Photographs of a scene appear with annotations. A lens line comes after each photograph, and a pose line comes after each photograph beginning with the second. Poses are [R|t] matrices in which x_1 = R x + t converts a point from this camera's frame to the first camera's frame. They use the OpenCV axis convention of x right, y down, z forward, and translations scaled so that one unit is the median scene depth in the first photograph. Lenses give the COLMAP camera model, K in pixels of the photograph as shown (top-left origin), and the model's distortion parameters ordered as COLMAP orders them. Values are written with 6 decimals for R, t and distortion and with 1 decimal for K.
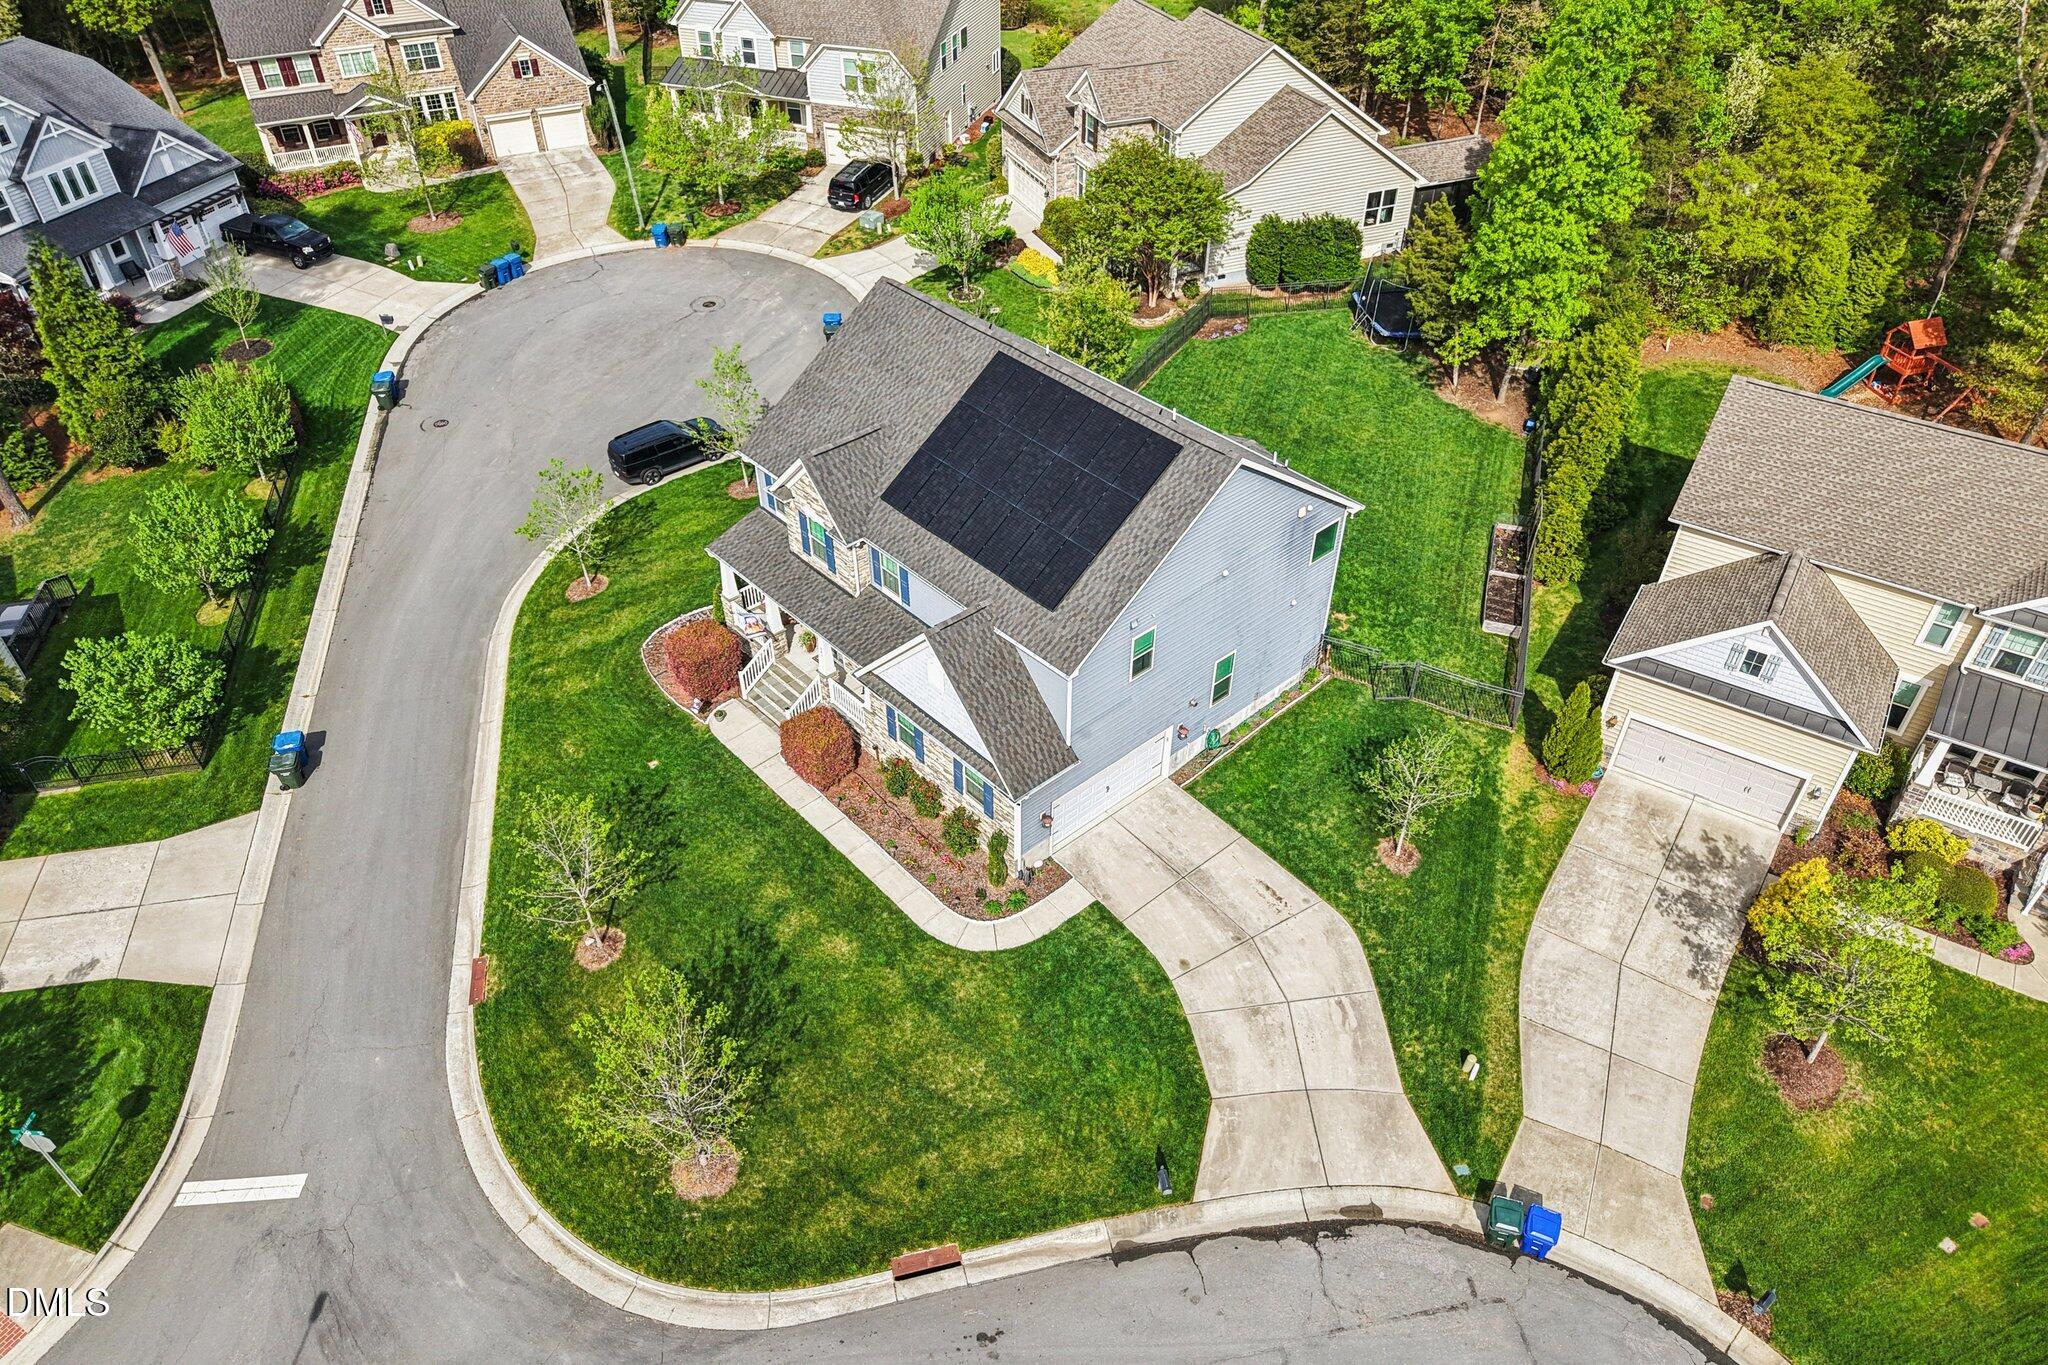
lens RADIAL K [[1382.0, 0, 1028.5], [0, 1382.0, 669.0], [0, 0, 1]] dist [0.005469, 0.001580]
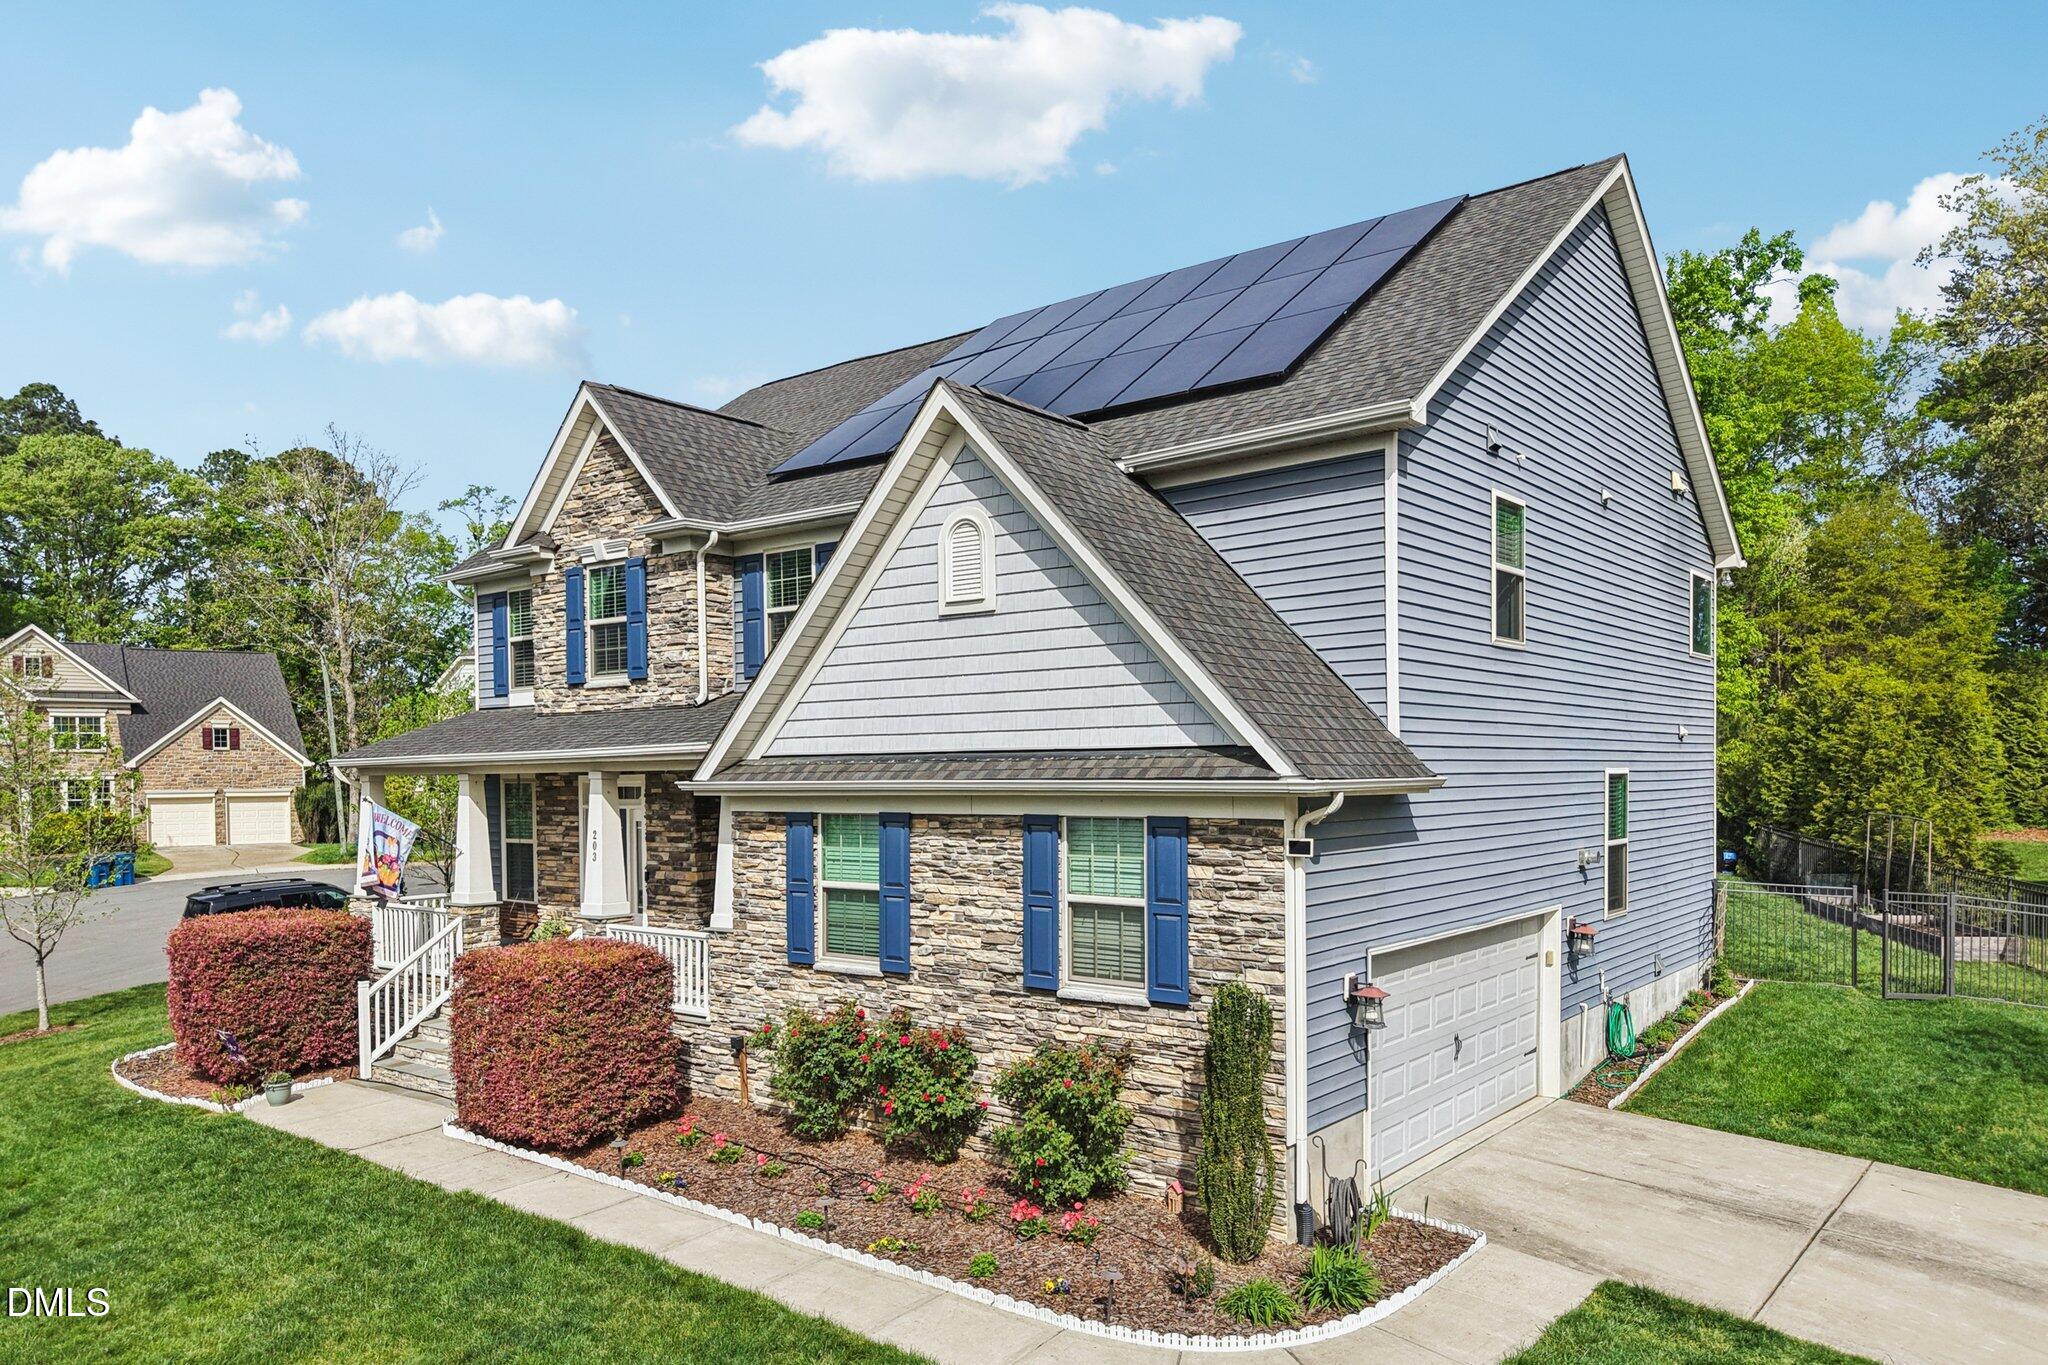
lens RADIAL K [[1421.6, 0, 1024.0], [0, 1421.6, 782.0], [0, 0, 1]] dist [0.006495, 0.000180]
pose [[0.987127, -0.018498, 0.158865, -0.092051], [0.113966, 0.778255, -0.617520, 0.219090], [-0.112215, 0.627676, 0.770345, 0.650270]]
